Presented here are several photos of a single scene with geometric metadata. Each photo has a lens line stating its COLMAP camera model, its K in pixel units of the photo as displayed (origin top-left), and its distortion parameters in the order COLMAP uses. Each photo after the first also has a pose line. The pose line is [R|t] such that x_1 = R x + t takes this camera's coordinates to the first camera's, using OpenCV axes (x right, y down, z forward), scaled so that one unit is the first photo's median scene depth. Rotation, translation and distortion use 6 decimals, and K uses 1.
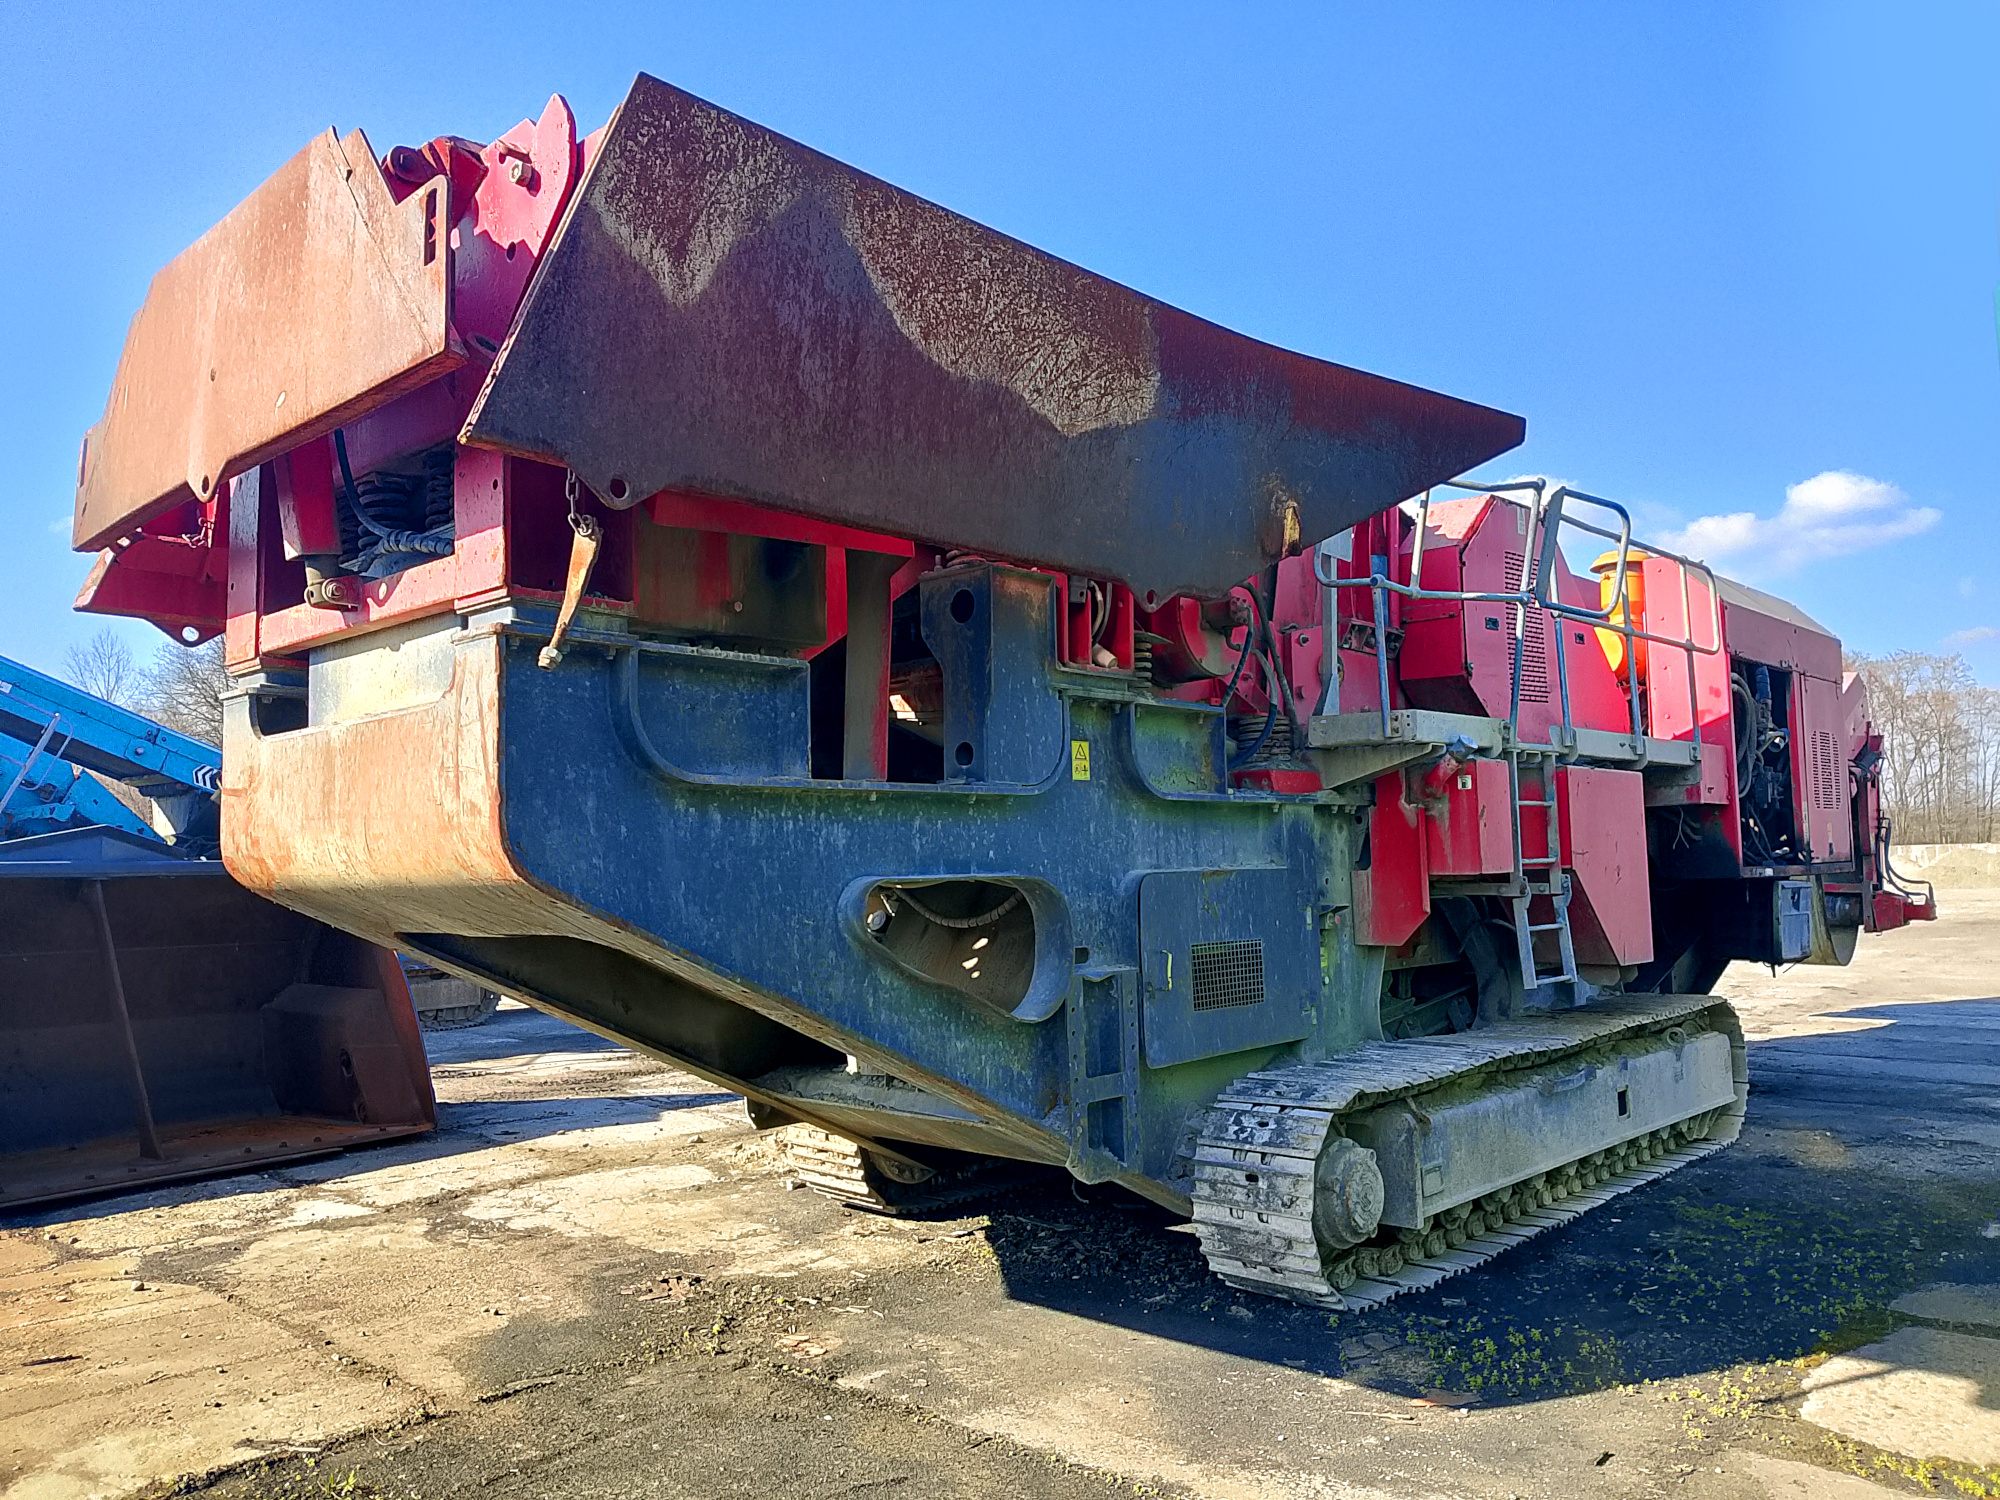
lens RADIAL K [[1497.5, 0, 997.7], [0, 1497.5, 714.5], [0, 0, 1]] dist [0.006031, -0.001138]
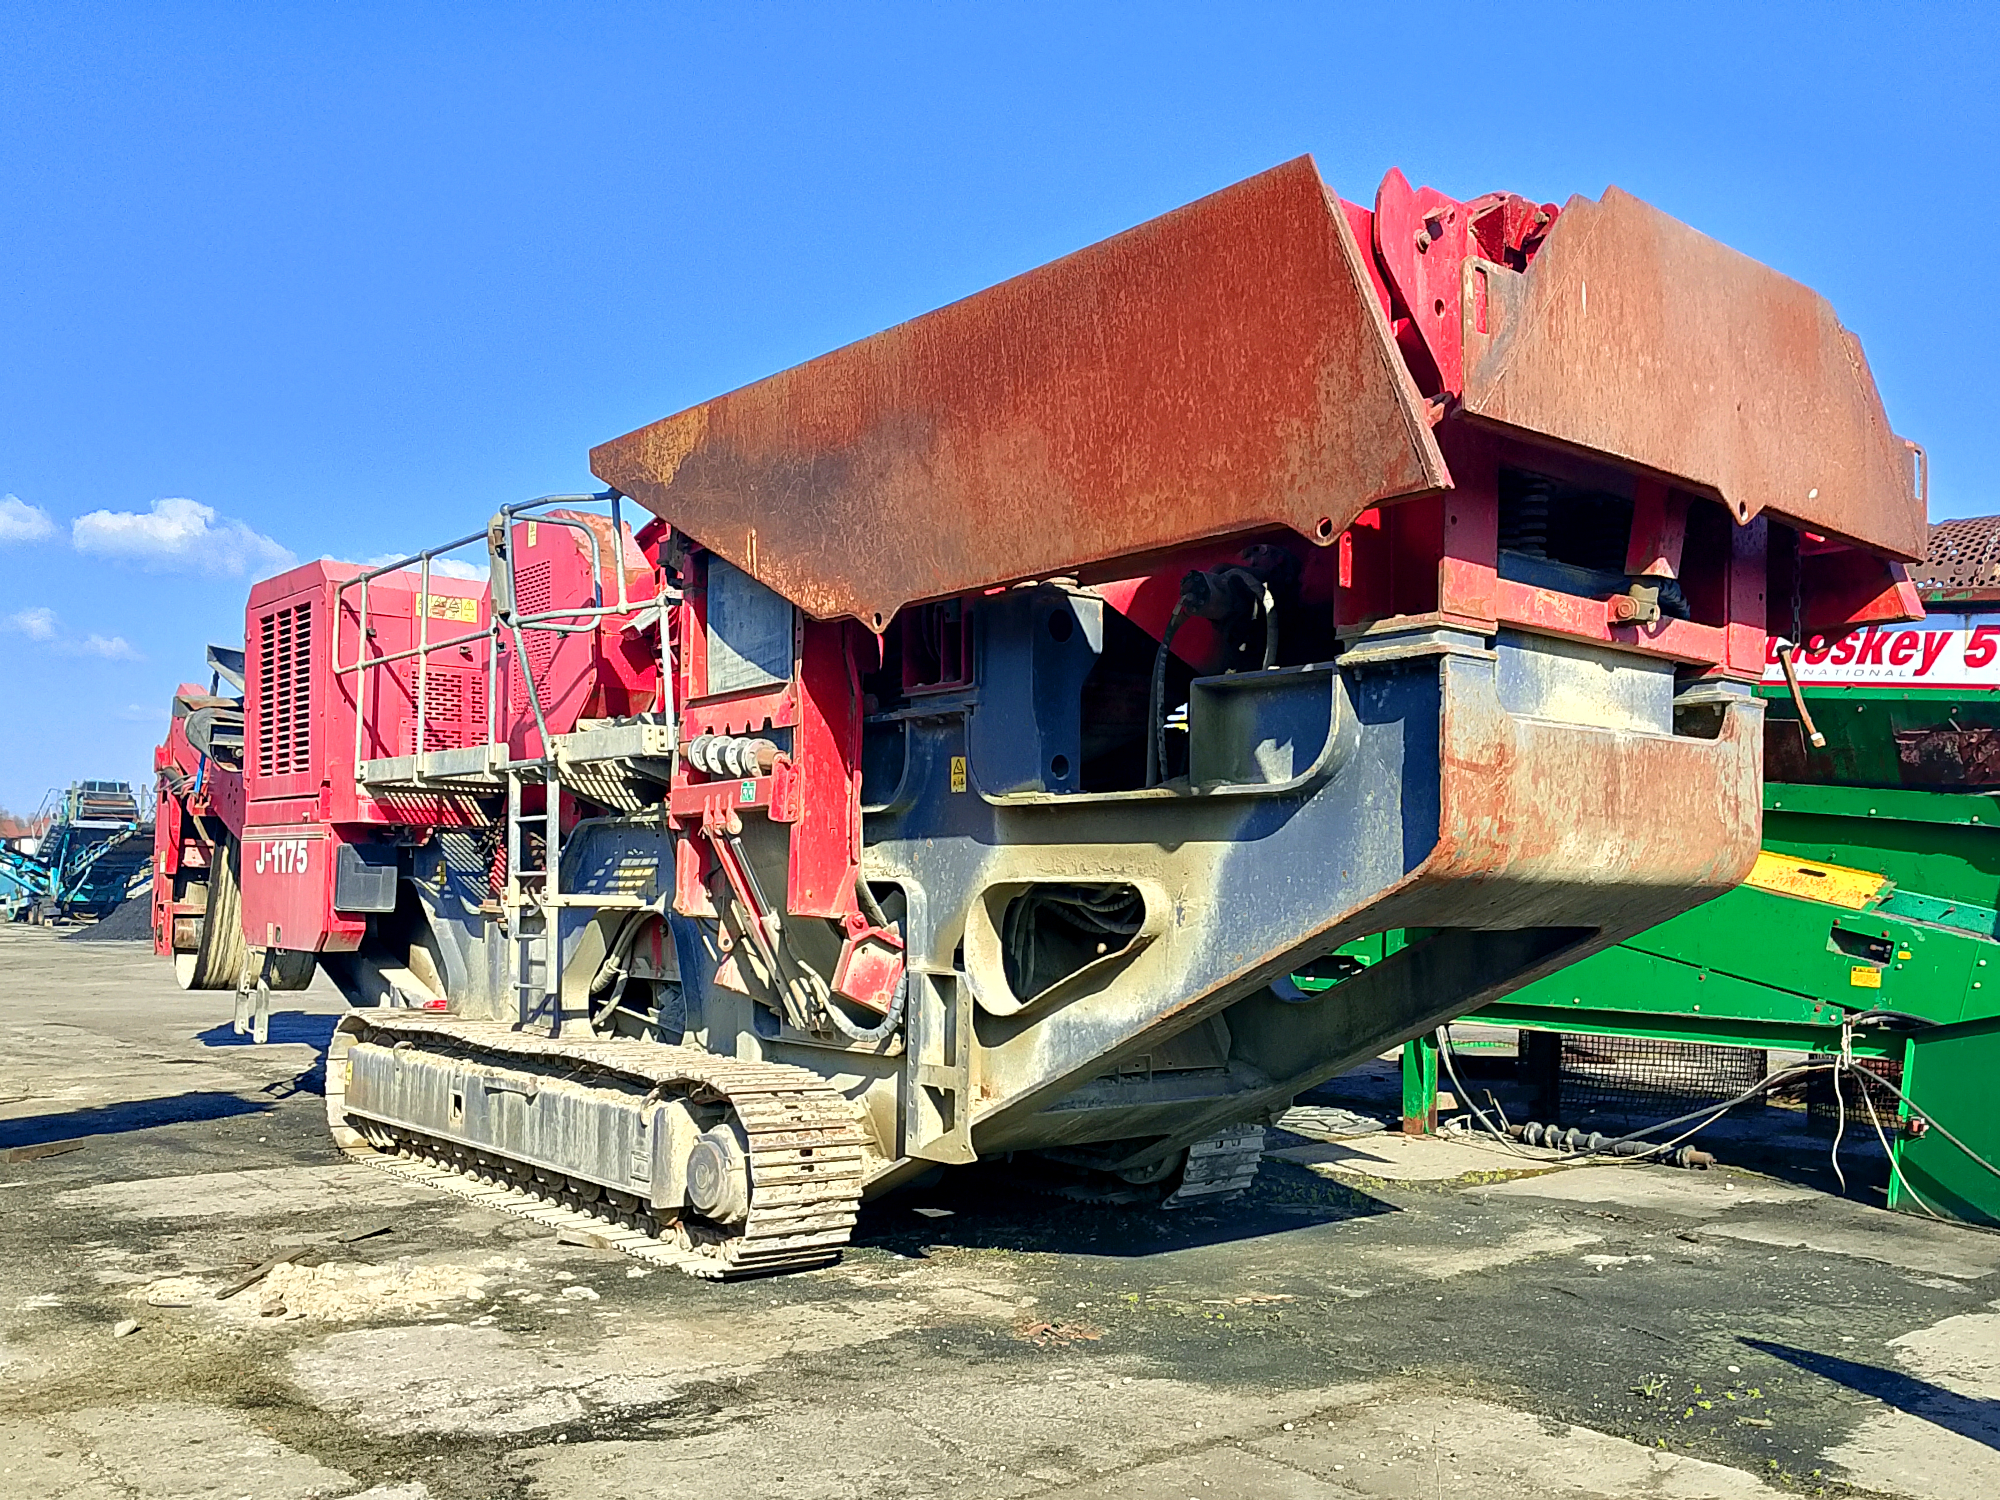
lens RADIAL K [[1695.7, 0, 999.2], [0, 1695.7, 838.3], [0, 0, 1]] dist [0.003335, -0.001043]
pose [[0.118025, 0.059717, 0.991213, -1.580043], [-0.117182, 0.992053, -0.045815, 0.177767], [-0.986072, -0.110745, 0.124085, 1.190958]]
